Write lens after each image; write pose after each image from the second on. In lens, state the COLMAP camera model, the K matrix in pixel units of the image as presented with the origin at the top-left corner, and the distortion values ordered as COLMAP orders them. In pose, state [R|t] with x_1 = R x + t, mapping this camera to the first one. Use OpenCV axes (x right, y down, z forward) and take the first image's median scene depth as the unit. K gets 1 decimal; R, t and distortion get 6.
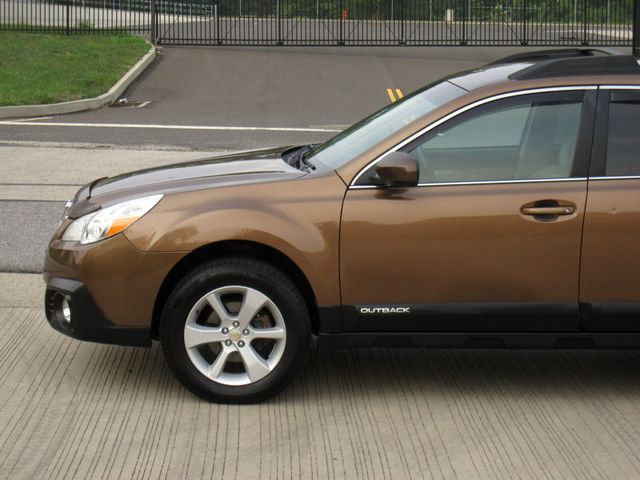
lens RADIAL K [[1552.2, 0, 321.1], [0, 1552.2, 237.2], [0, 0, 1]] dist [-0.132343, 0.000000]
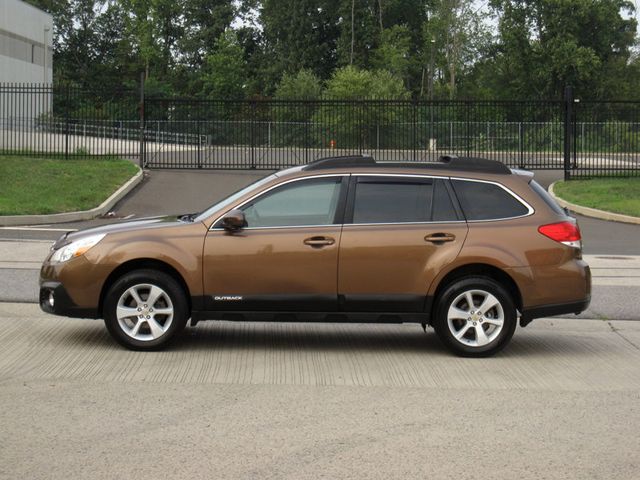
lens RADIAL K [[1552.2, 0, 316.8], [0, 1552.2, 241.6], [0, 0, 1]] dist [-0.132343, 0.000000]
pose [[0.999992, 0.000277, -0.004073, 0.147676], [-0.000605, 0.996750, -0.080549, 0.123859], [0.004038, 0.080551, 0.996742, -0.775384]]
